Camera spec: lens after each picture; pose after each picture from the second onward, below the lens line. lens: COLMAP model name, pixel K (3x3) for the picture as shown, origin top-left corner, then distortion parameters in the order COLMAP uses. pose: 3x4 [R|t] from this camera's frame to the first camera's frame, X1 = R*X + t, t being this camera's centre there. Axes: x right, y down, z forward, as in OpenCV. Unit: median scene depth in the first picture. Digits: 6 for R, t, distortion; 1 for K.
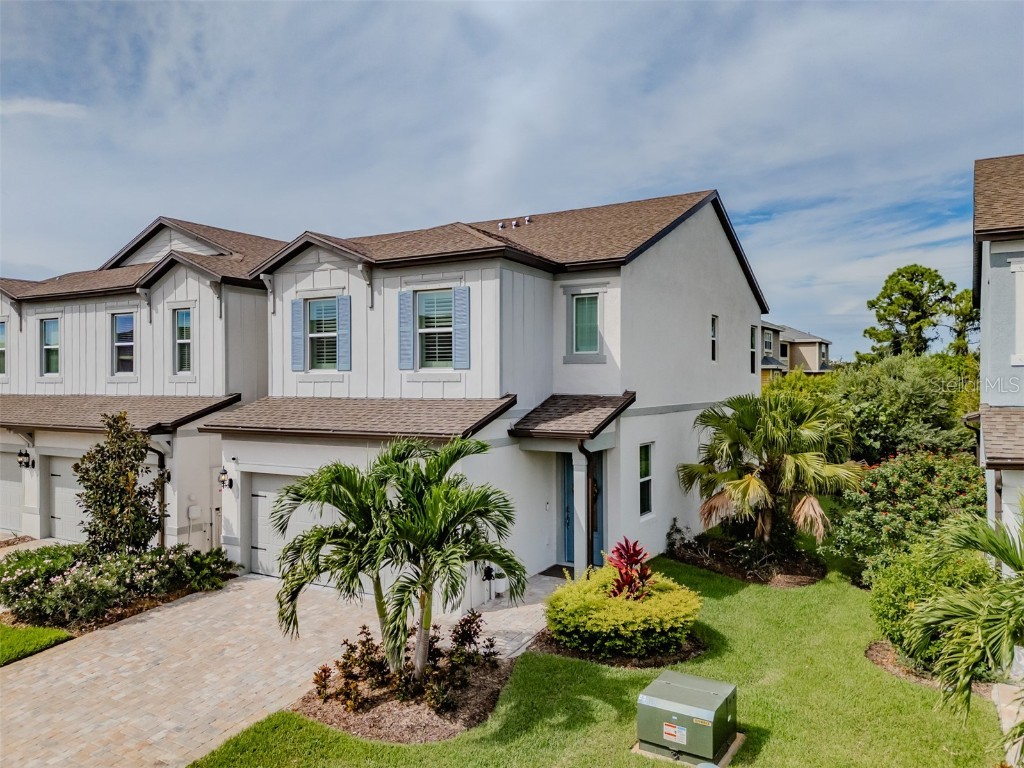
lens RADIAL K [[753.1, 0, 512.9], [0, 753.1, 387.0], [0, 0, 1]] dist [0.079405, -0.081856]
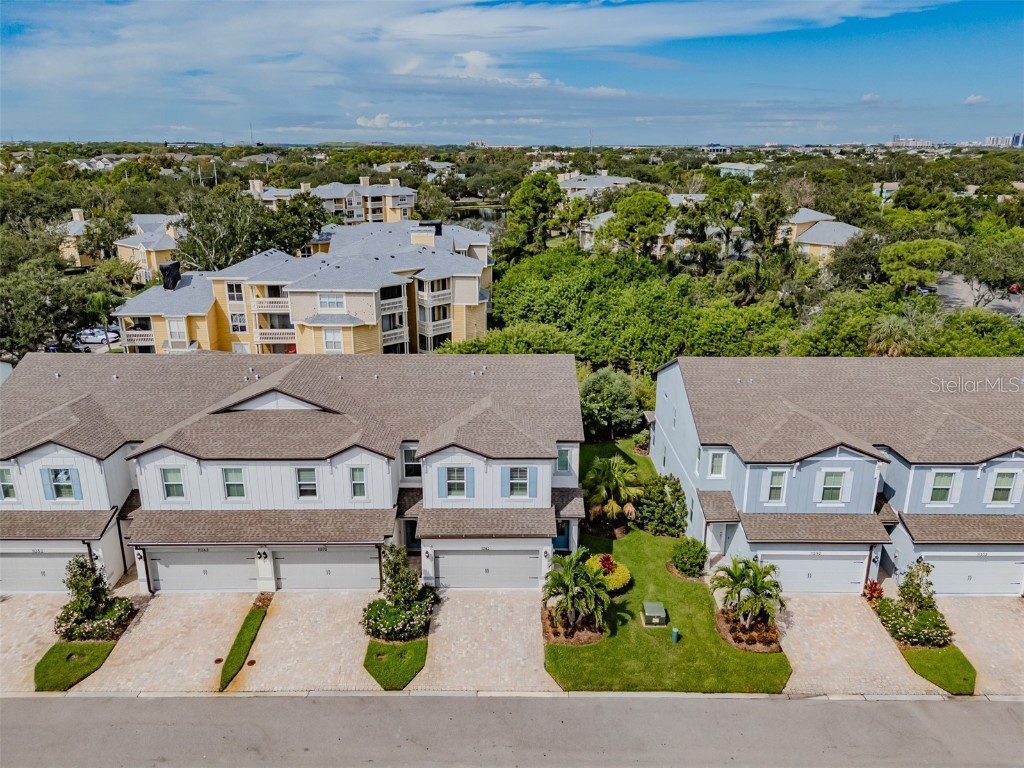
lens RADIAL K [[753.1, 0, 512.9], [0, 753.1, 387.0], [0, 0, 1]] dist [0.079405, -0.081856]
pose [[0.856578, -0.155360, 0.492075, -1.217451], [-0.003764, 0.951694, 0.307025, -1.067942], [-0.516004, -0.264843, 0.814615, -0.845164]]
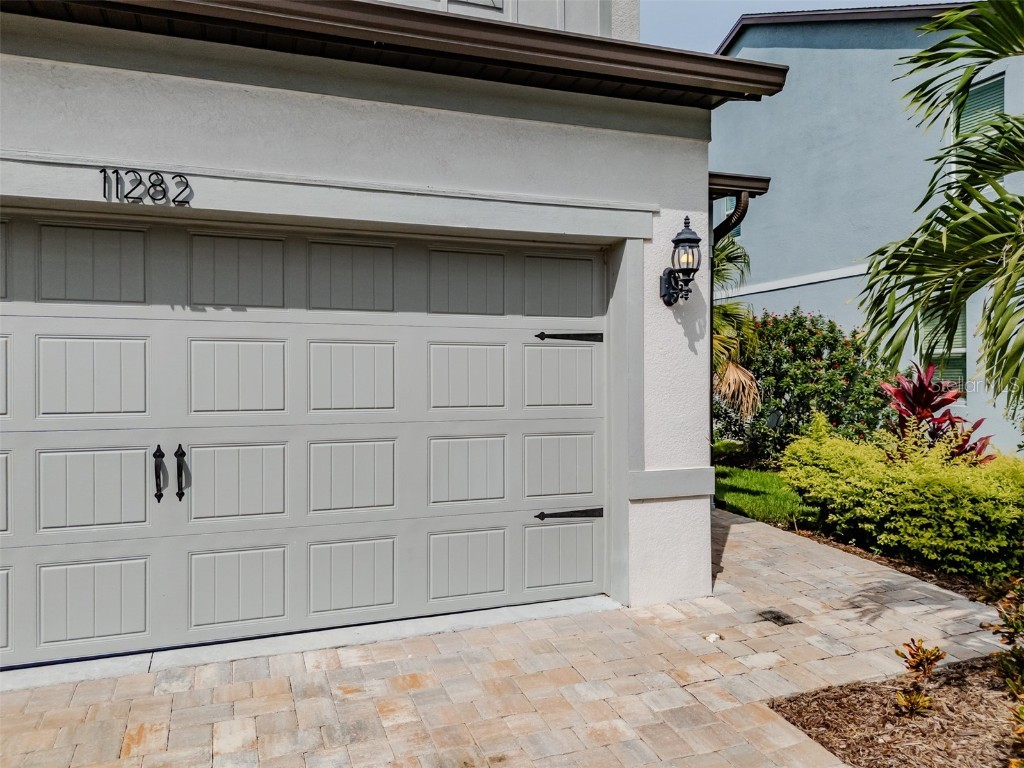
lens RADIAL K [[753.1, 0, 512.9], [0, 753.1, 387.0], [0, 0, 1]] dist [0.079405, -0.081856]
pose [[0.626270, -0.011382, 0.779523, -0.344241], [0.012014, 0.999916, 0.004948, 0.168908], [-0.779513, 0.006267, 0.626354, 0.713580]]
